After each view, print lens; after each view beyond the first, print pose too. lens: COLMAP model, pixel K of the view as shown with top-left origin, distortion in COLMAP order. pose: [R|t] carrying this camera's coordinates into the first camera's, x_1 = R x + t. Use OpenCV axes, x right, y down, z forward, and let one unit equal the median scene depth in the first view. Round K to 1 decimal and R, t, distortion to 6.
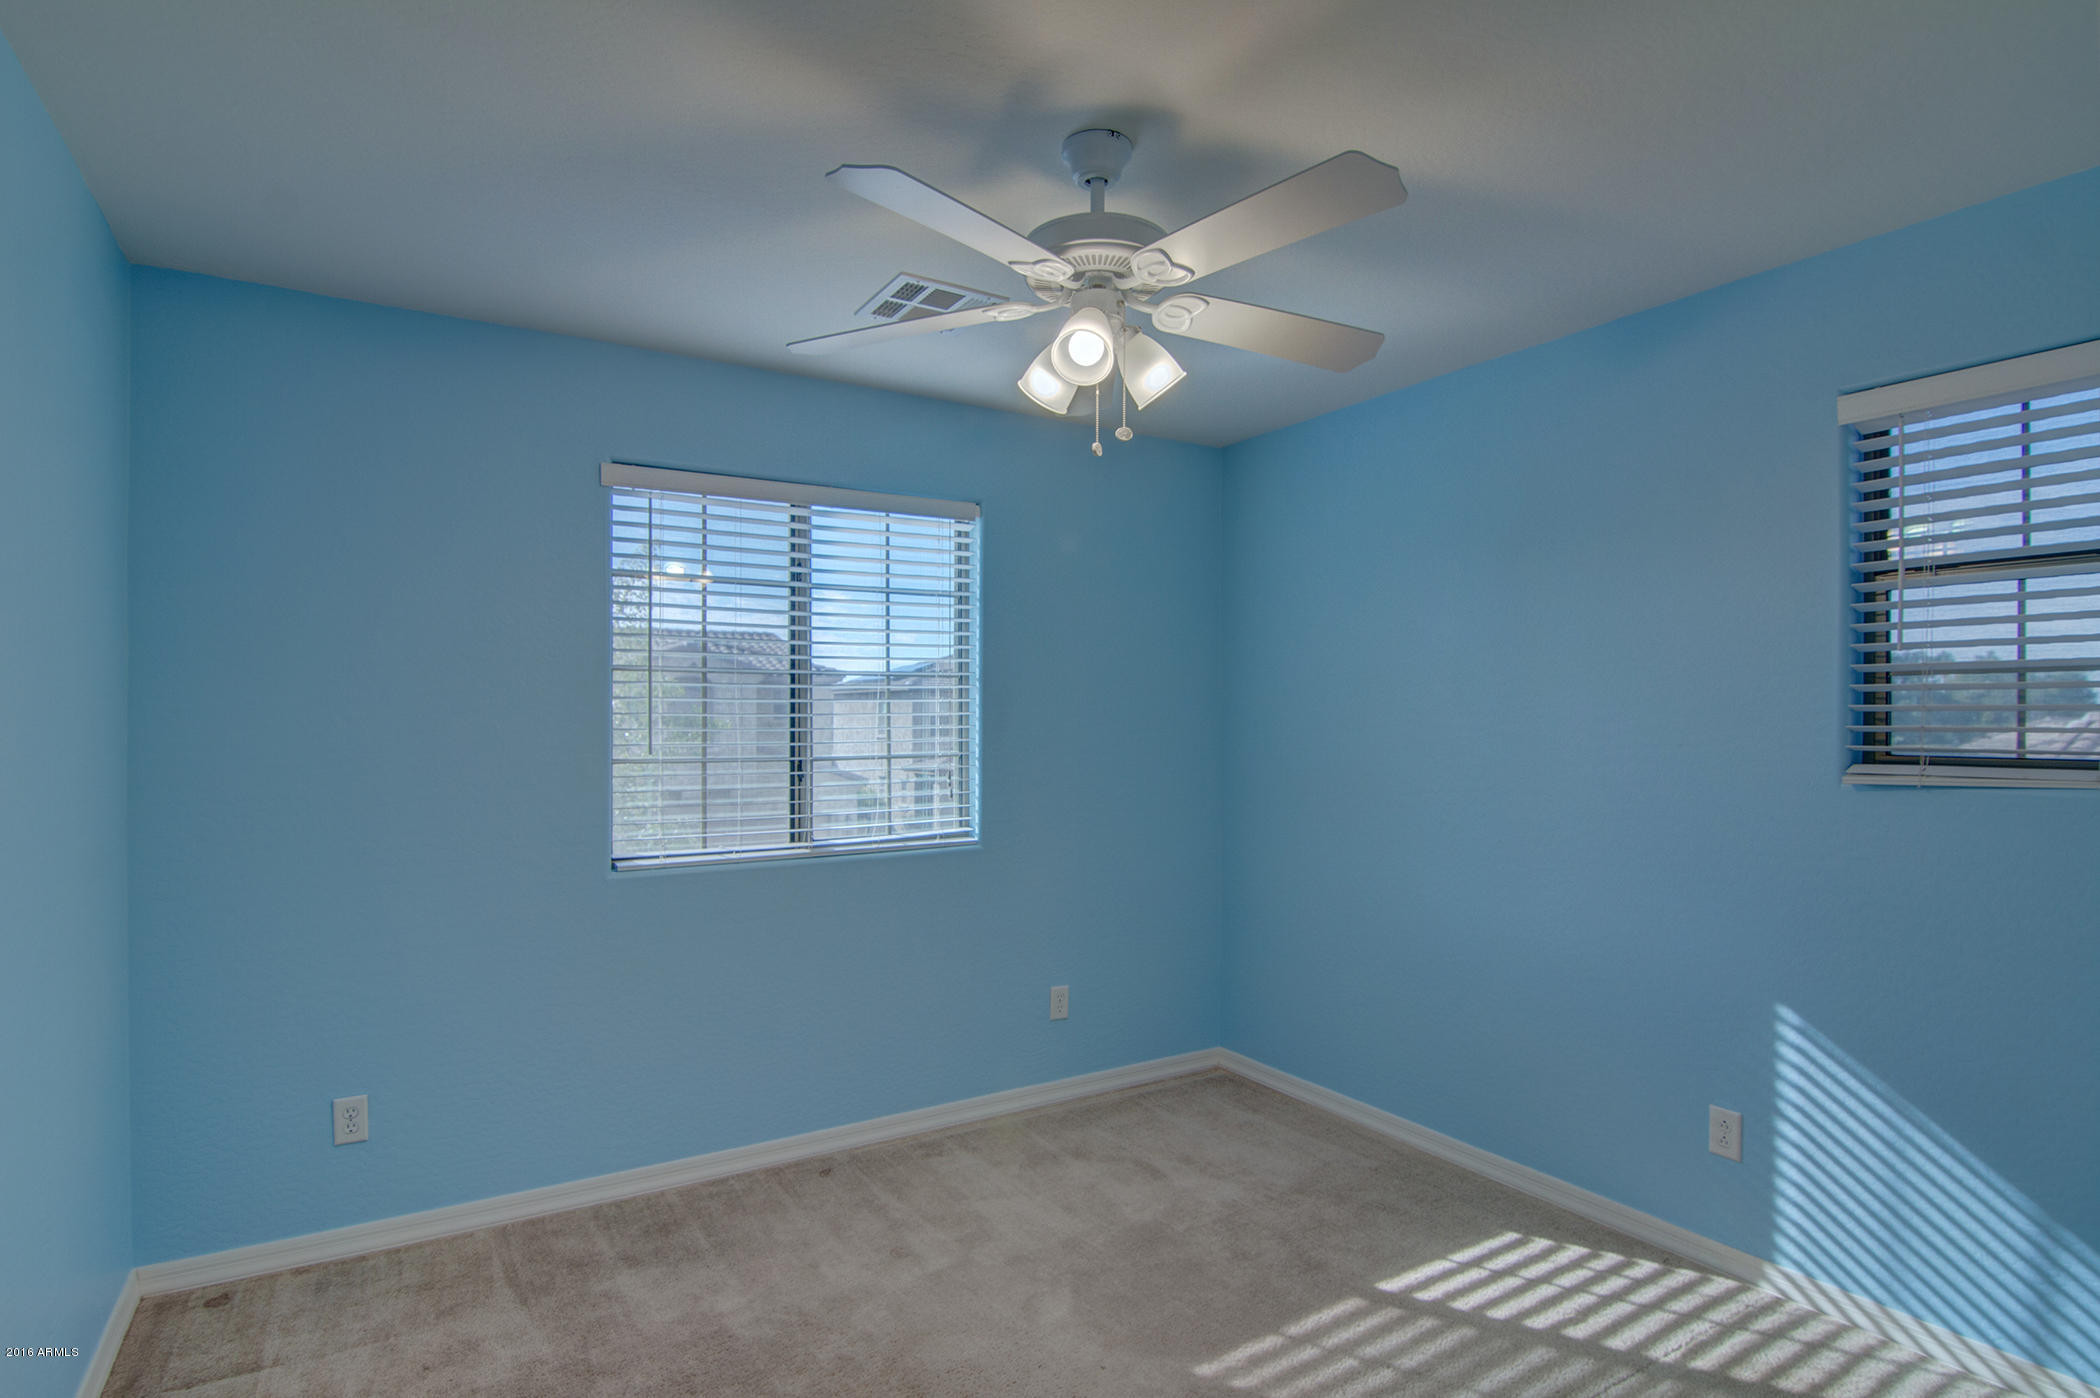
lens RADIAL K [[1069.4, 0, 1043.8], [0, 1069.4, 712.8], [0, 0, 1]] dist [-0.000969, -0.015666]
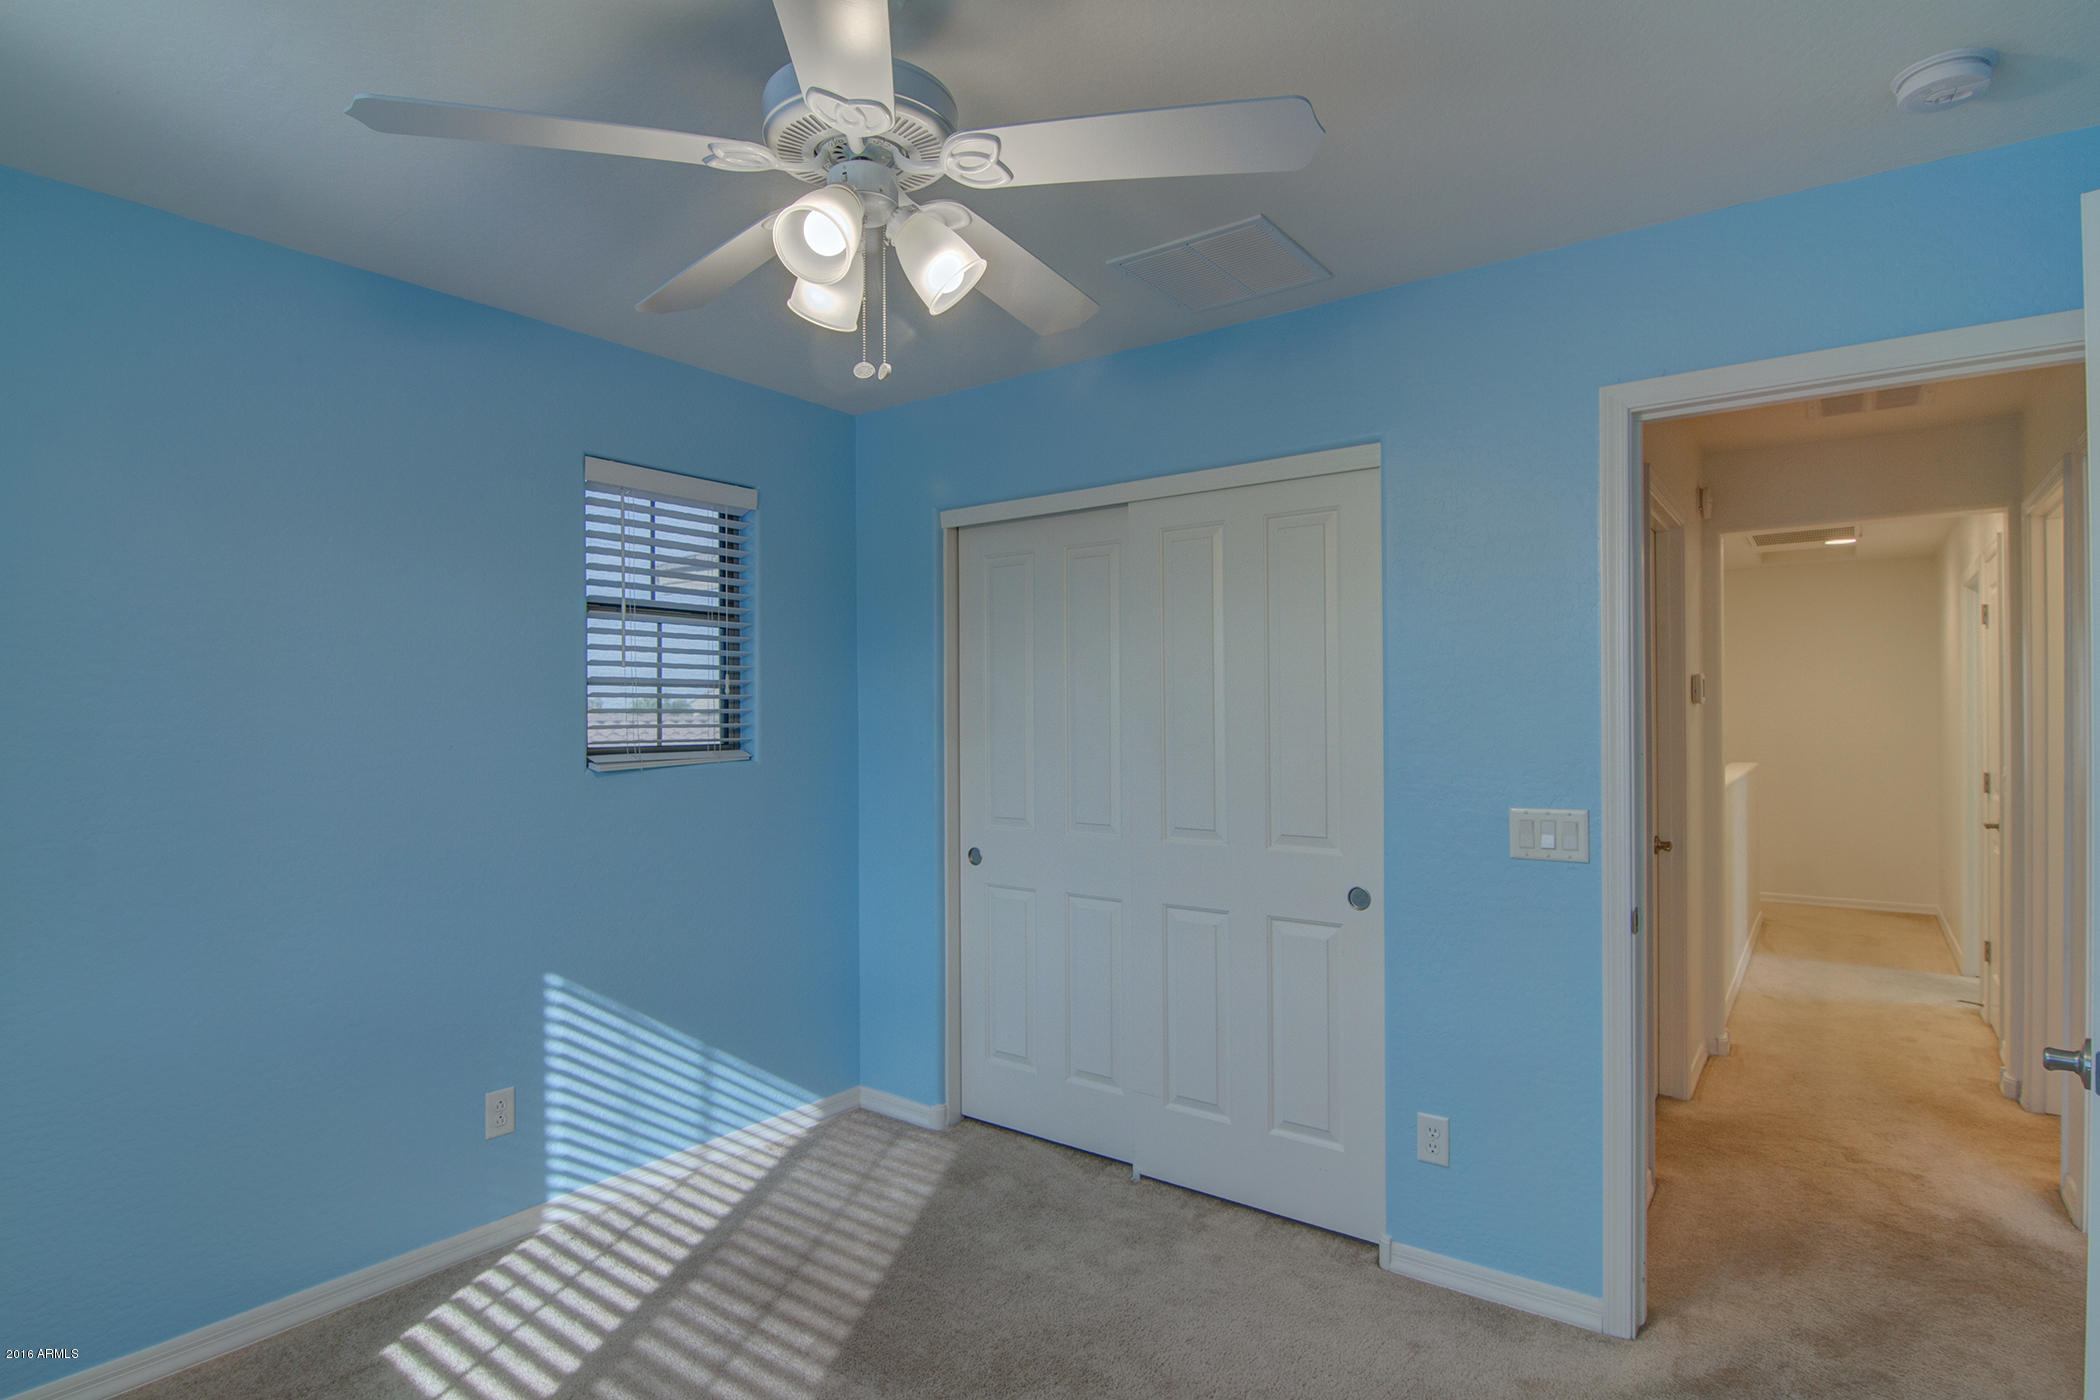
lens RADIAL K [[1073.3, 0, 1050.0], [0, 1073.3, 700.0], [0, 0, 1]] dist [-0.058107, -0.001111]
pose [[-0.360719, 0.003599, 0.932668, -0.566549], [0.014517, 0.999893, 0.001757, -0.013459], [-0.932562, 0.014173, -0.360732, 0.917558]]
